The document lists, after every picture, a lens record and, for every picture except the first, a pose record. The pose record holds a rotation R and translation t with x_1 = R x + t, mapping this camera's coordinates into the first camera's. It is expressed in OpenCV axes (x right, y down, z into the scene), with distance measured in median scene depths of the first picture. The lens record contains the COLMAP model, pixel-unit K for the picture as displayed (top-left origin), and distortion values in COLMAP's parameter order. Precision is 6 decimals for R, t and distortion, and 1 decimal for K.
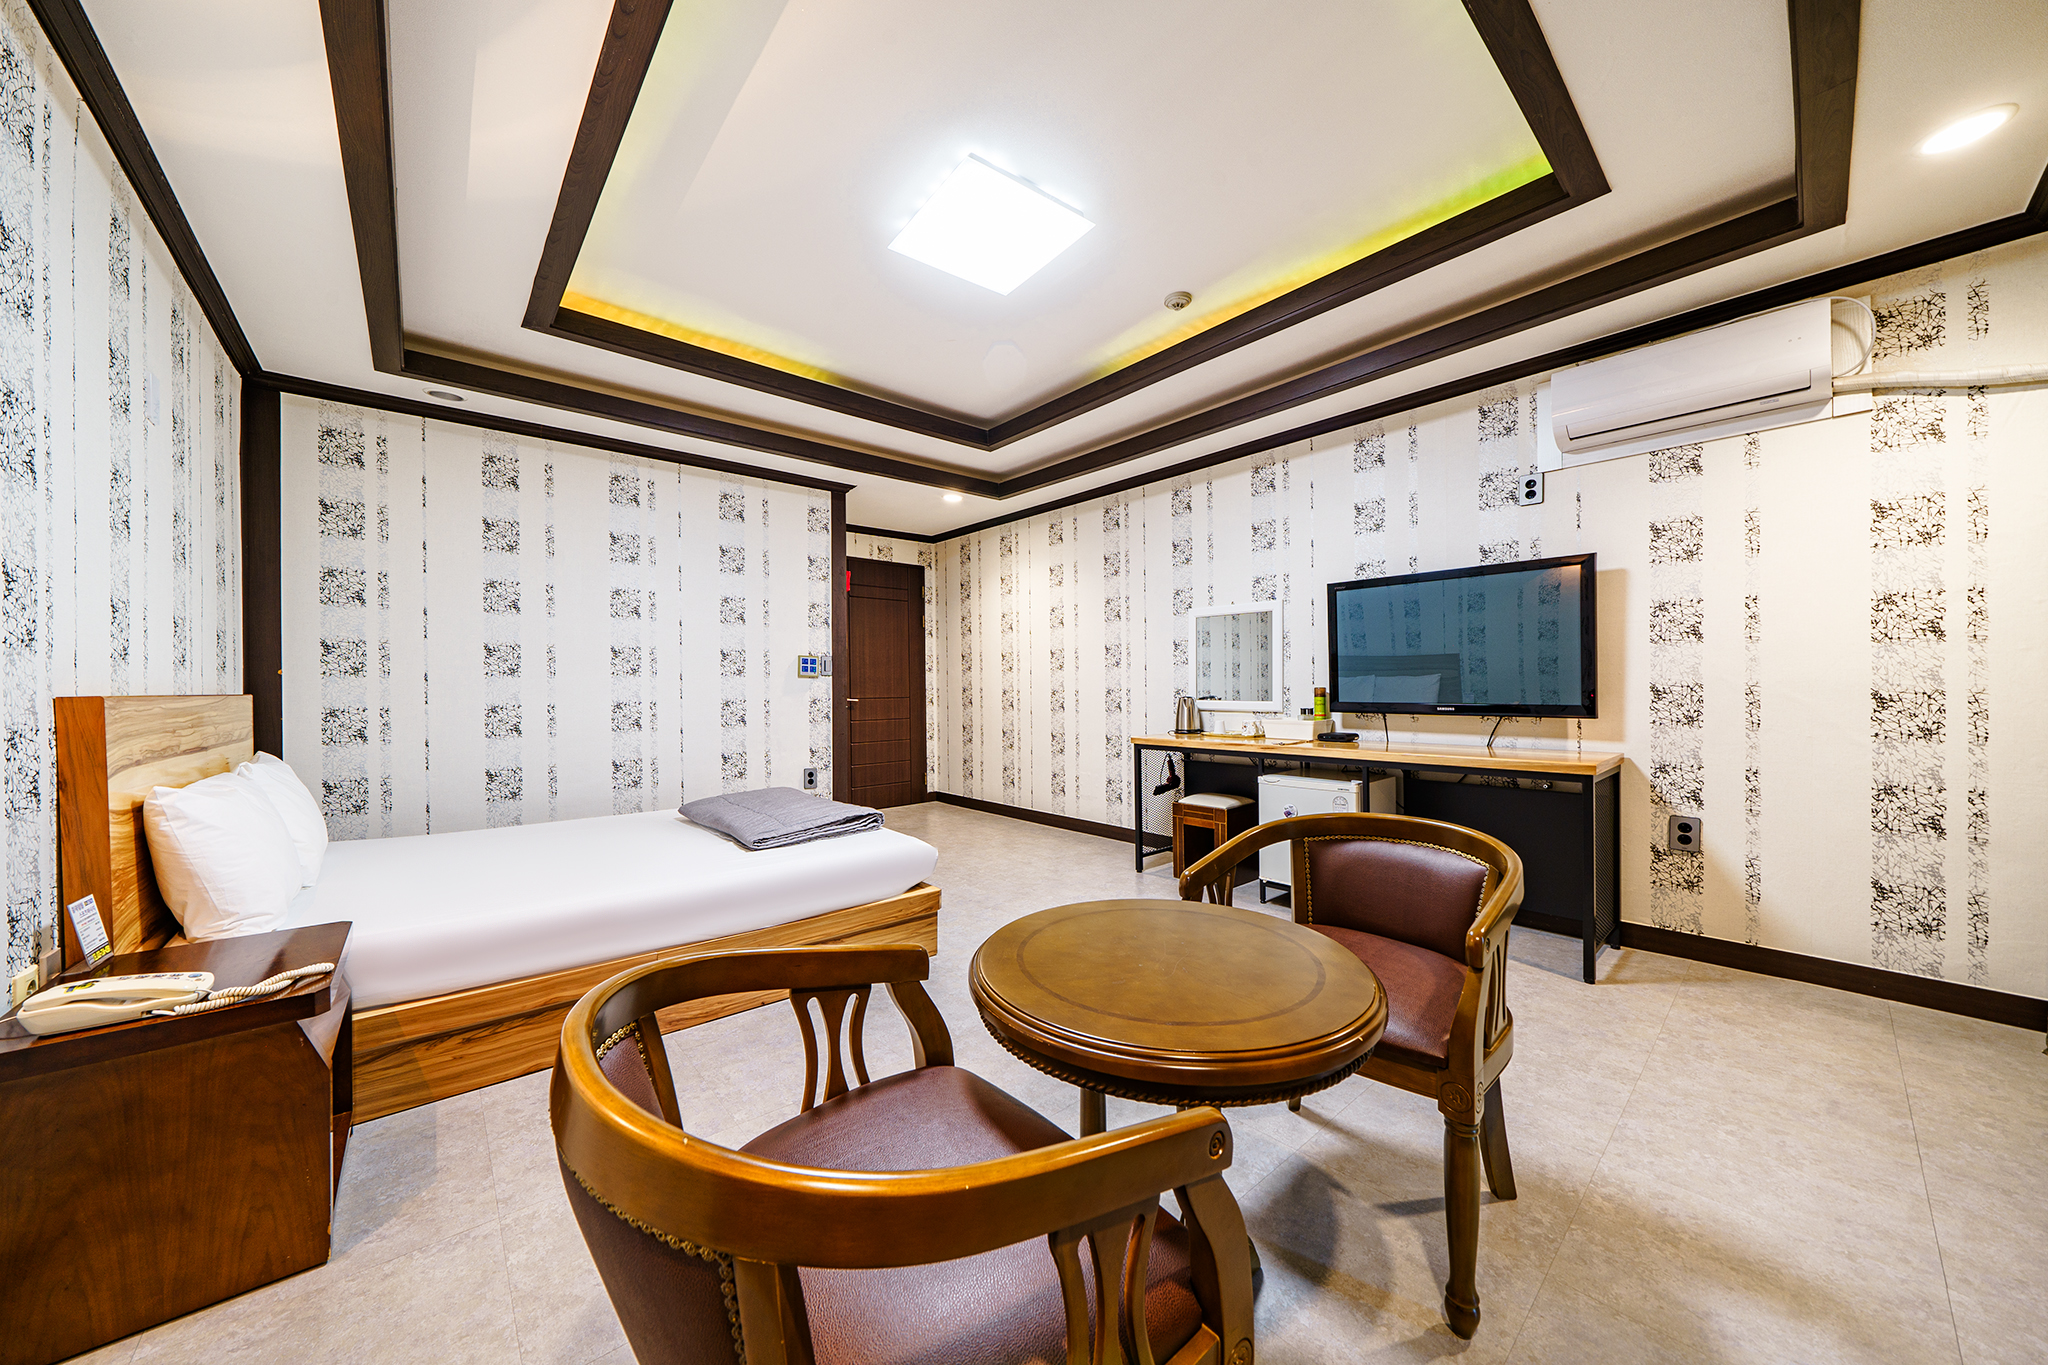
lens RADIAL K [[696.6, 0, 1023.4], [0, 696.6, 683.3], [0, 0, 1]] dist [-0.009547, 0.000120]
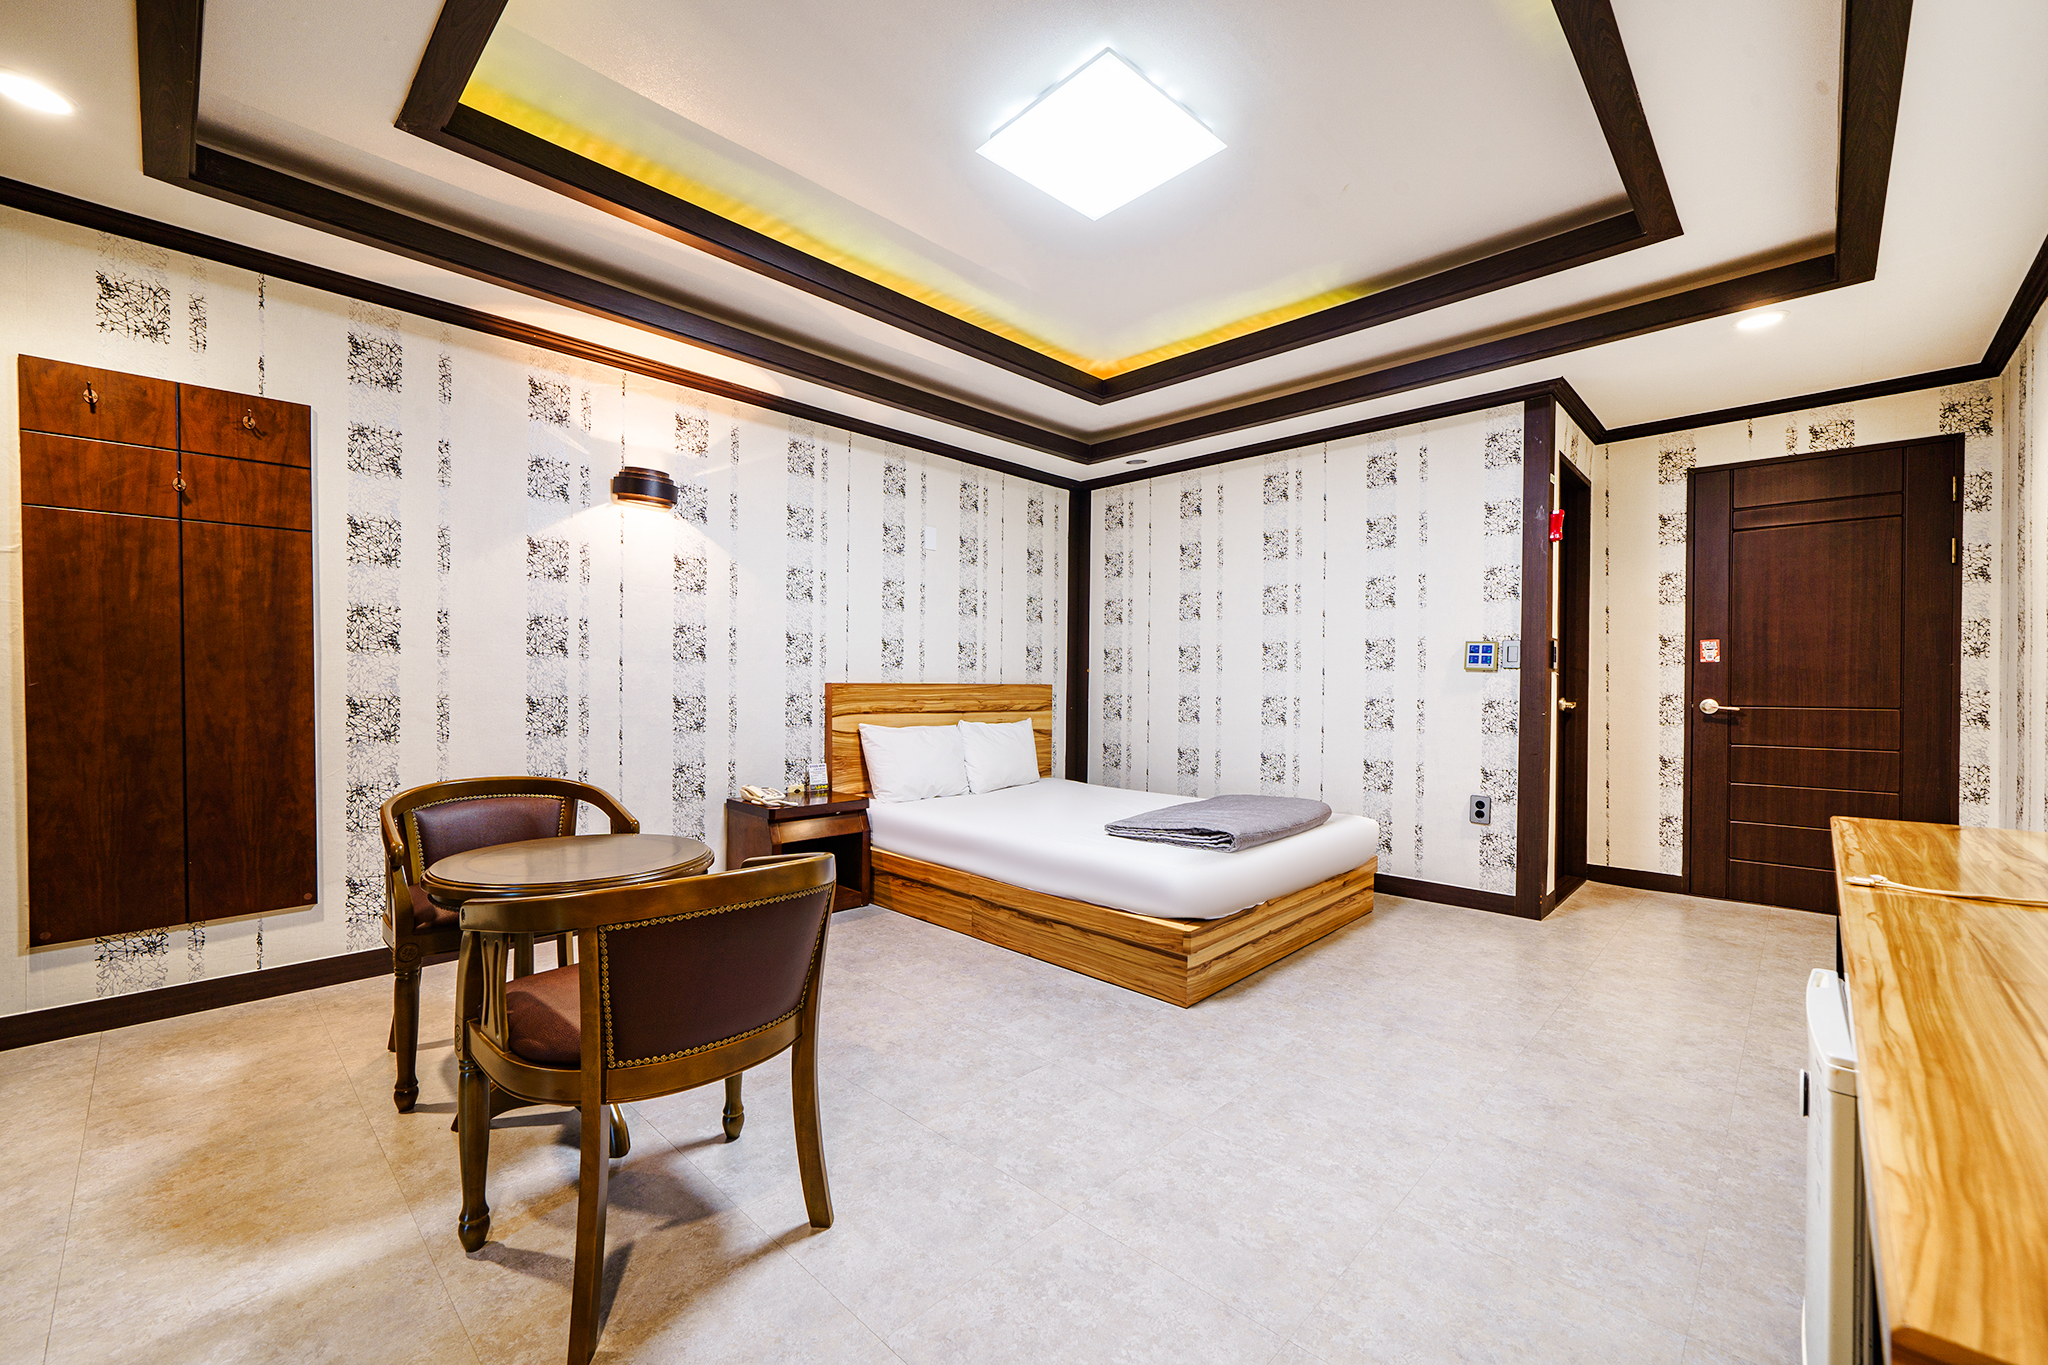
lens RADIAL K [[826.7, 0, 1015.1], [0, 826.7, 684.7], [0, 0, 1]] dist [0.000509, -0.000021]
pose [[0.088293, 0.011733, -0.996025, 0.562617], [-0.001442, 0.999931, 0.011652, -0.003870], [0.996094, 0.000407, 0.088303, 0.480190]]
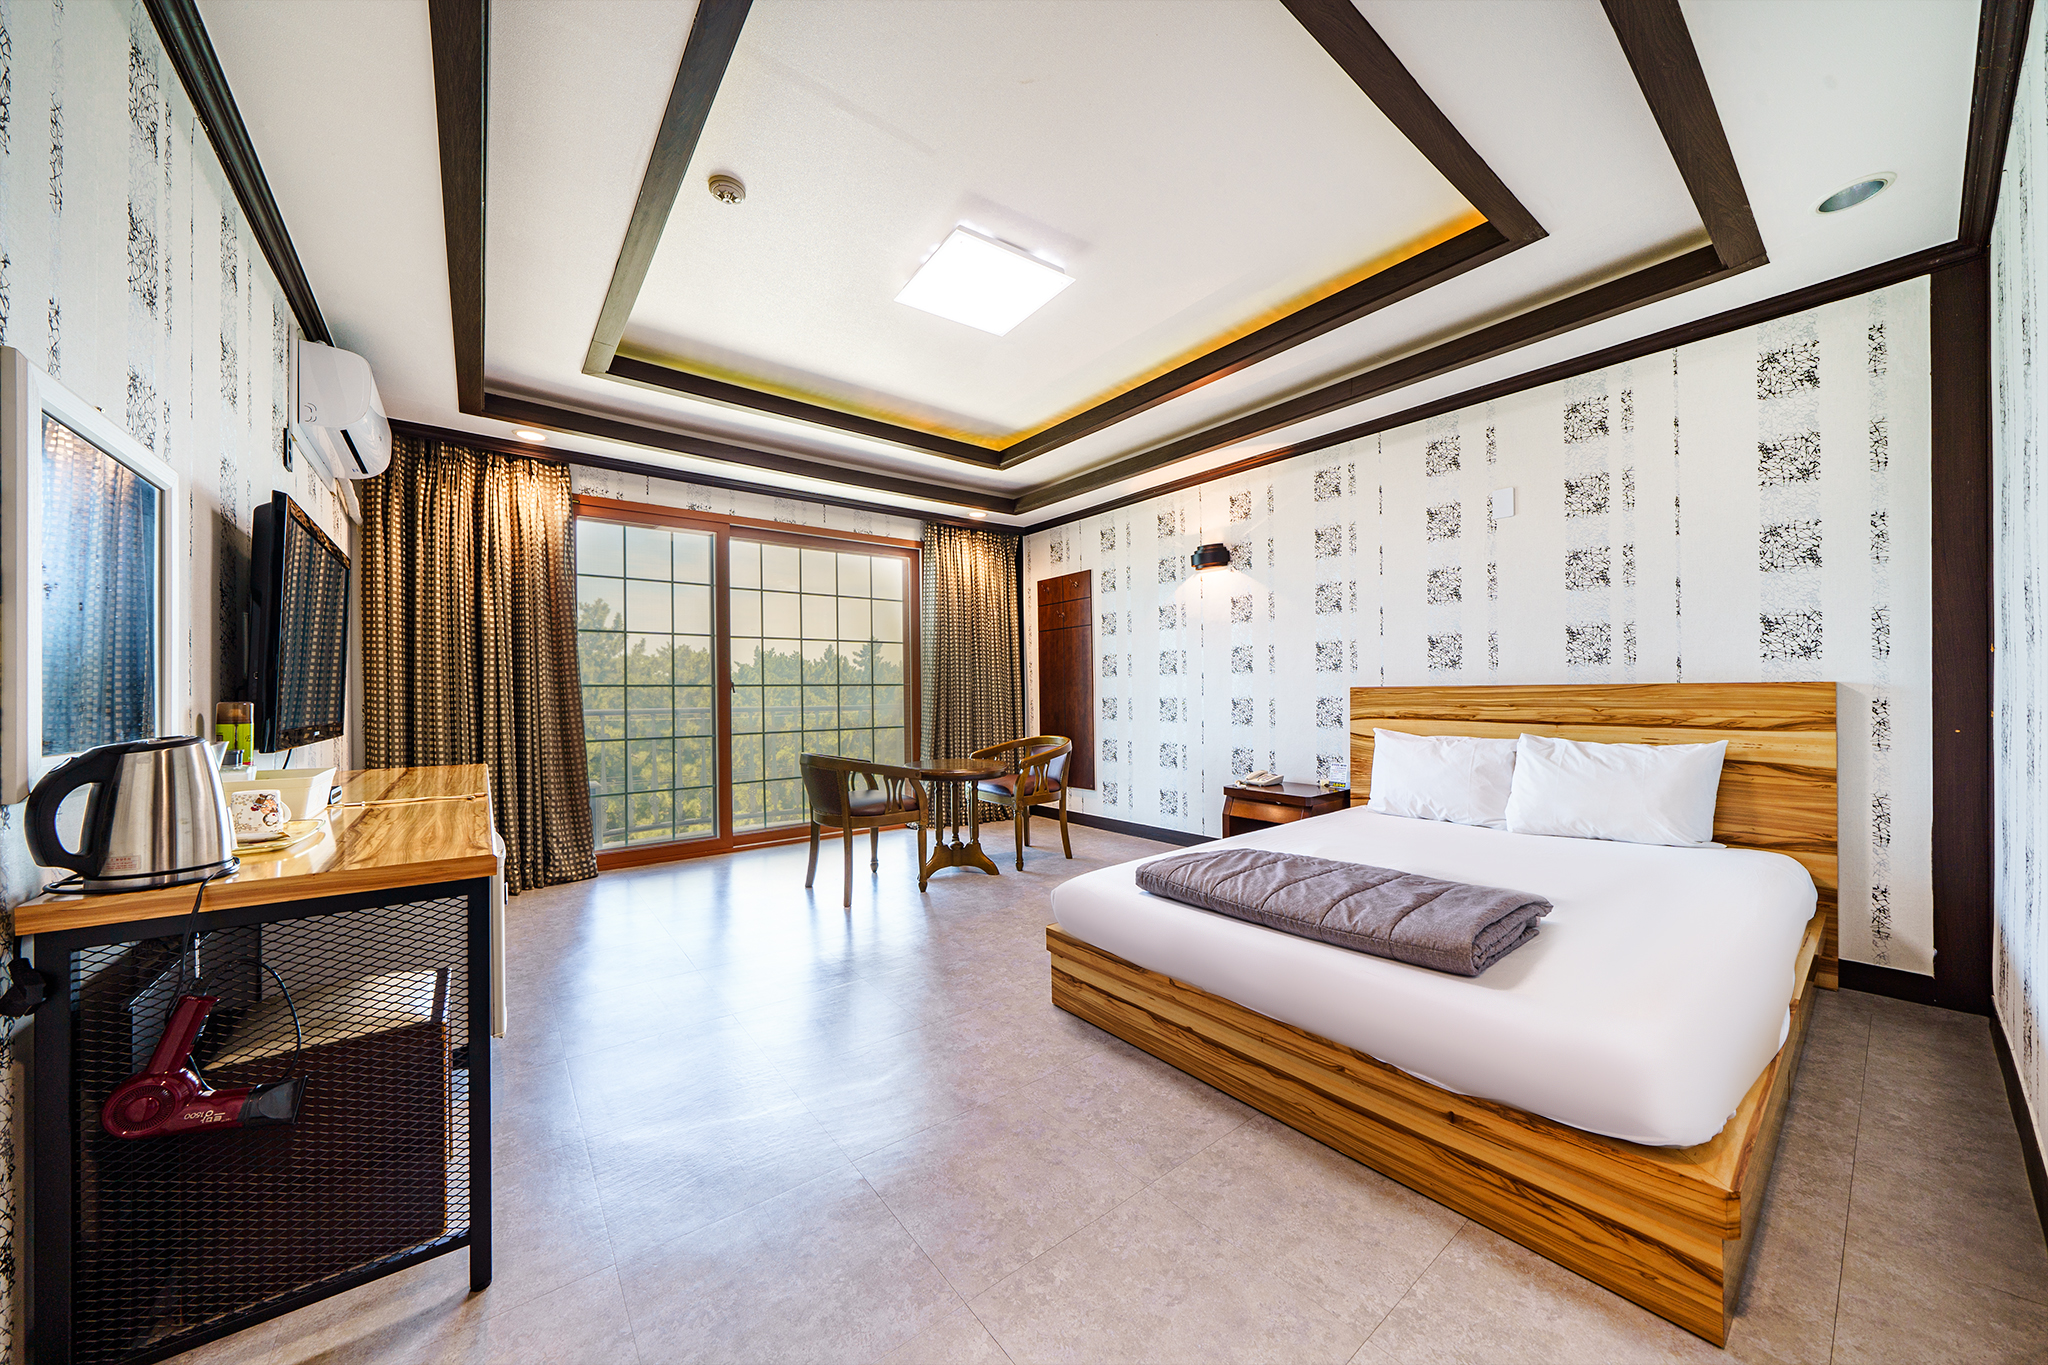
lens RADIAL K [[696.6, 0, 1023.2], [0, 696.6, 690.0], [0, 0, 1]] dist [-0.009547, 0.000120]
pose [[-0.998612, 0.018108, 0.049461, -0.094325], [0.017542, 0.999776, -0.011845, 0.012900], [-0.049665, -0.010961, -0.998706, 1.251558]]
